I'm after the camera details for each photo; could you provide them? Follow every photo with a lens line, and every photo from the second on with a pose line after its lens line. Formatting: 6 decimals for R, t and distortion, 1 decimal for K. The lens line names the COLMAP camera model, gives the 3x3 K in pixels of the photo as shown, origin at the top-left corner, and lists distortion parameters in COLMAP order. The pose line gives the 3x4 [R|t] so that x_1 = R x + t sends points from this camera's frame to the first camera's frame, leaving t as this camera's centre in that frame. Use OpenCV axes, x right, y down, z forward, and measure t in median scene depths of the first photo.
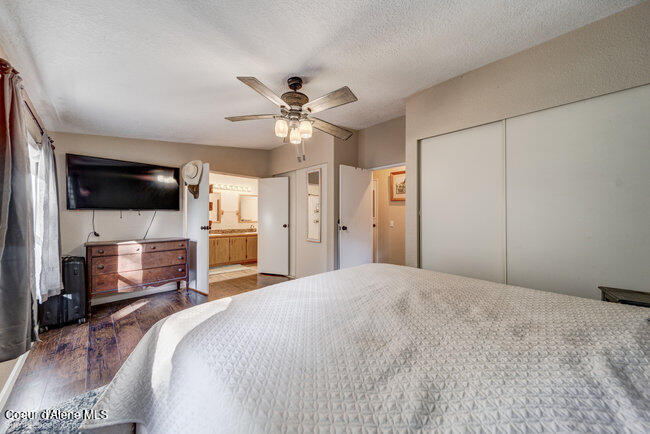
lens RADIAL K [[221.4, 0, 325.0], [0, 221.4, 217.0], [0, 0, 1]] dist [0.001193, 0.000212]
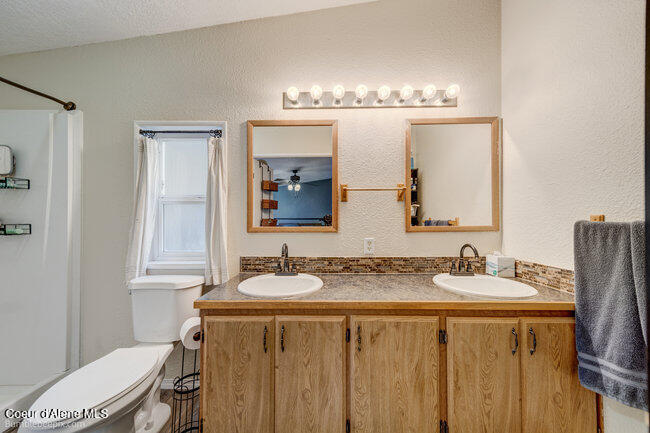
lens RADIAL K [[221.4, 0, 325.0], [0, 221.4, 216.5], [0, 0, 1]] dist [0.001193, 0.000212]
pose [[0.687025, -0.010335, -0.726560, -0.267264], [0.008926, 0.999943, -0.005784, 0.010306], [0.726579, -0.002512, 0.687078, 0.747510]]
